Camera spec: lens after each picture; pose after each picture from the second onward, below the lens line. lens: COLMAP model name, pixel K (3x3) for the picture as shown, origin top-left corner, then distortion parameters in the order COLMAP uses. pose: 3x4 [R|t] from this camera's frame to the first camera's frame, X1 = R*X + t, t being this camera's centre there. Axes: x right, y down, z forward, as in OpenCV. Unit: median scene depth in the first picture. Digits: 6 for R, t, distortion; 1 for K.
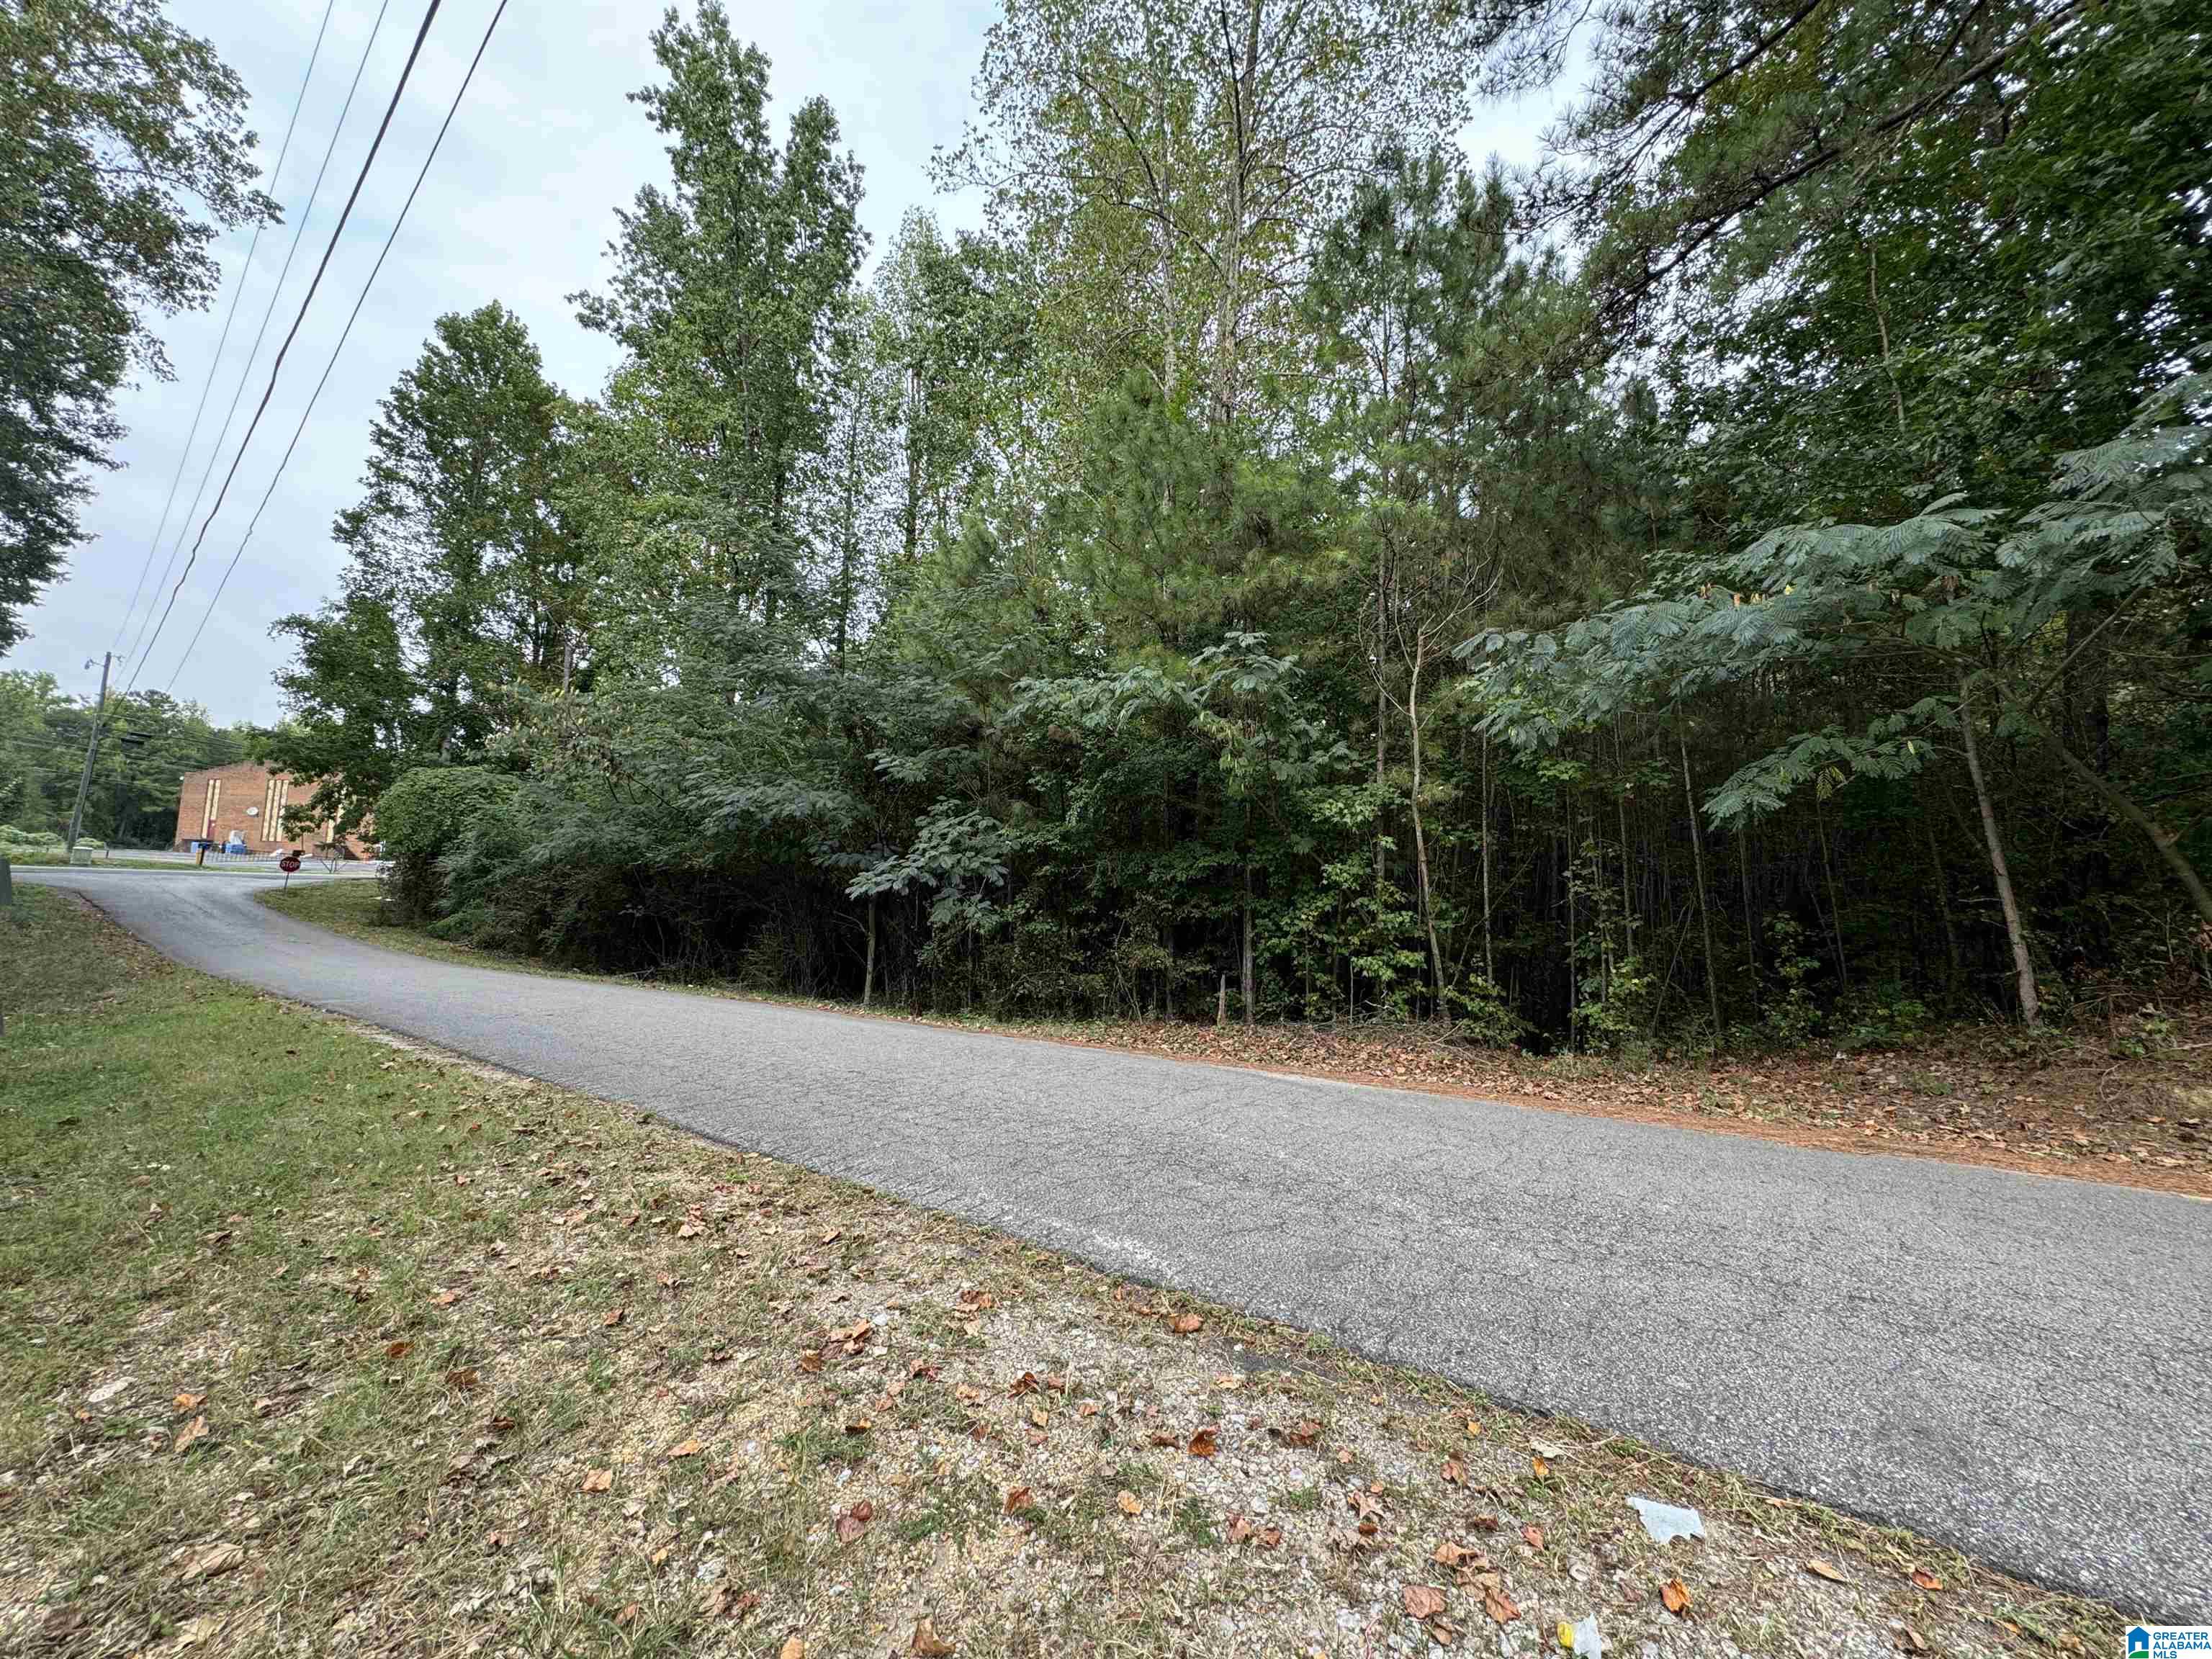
lens RADIAL K [[883.8, 0, 1106.0], [0, 883.8, 829.5], [0, 0, 1]] dist [-0.001671, -0.000228]
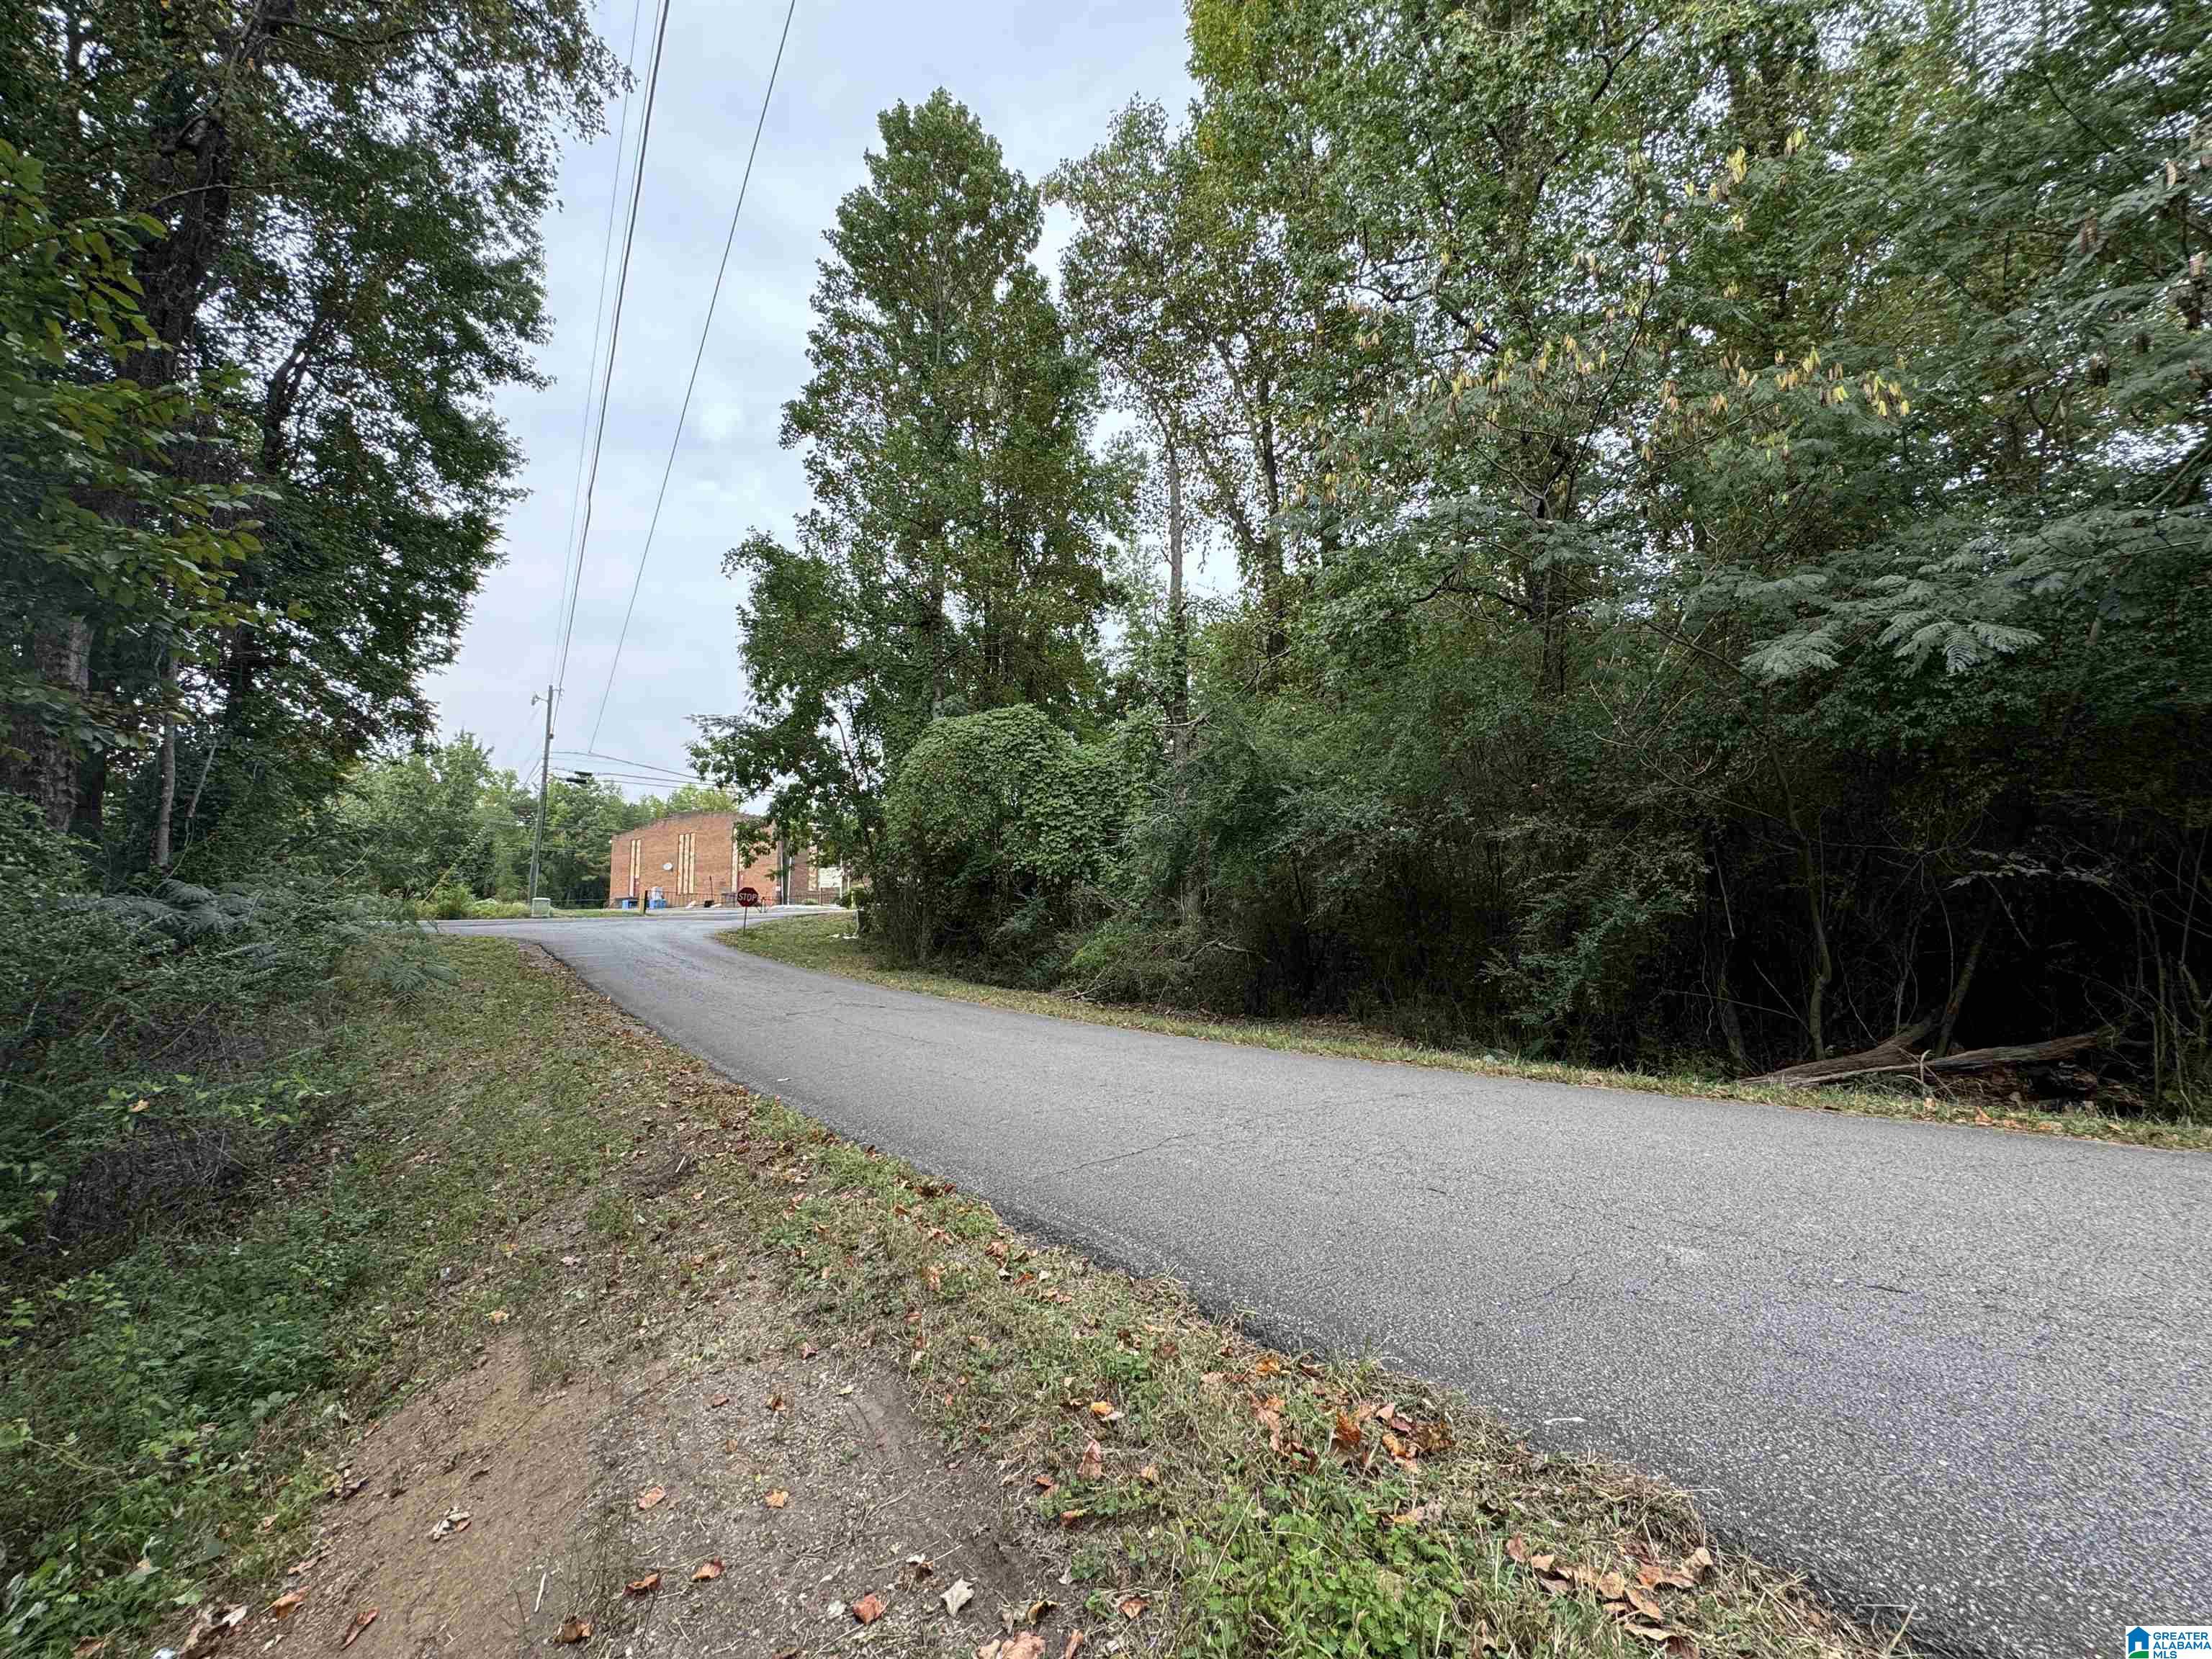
lens RADIAL K [[883.8, 0, 1106.0], [0, 883.8, 829.5], [0, 0, 1]] dist [-0.001671, -0.000228]
pose [[0.954450, -0.089600, -0.284598, -0.420742], [0.083131, 0.995932, -0.034755, 0.035925], [0.286555, 0.009513, 0.958017, 0.363674]]
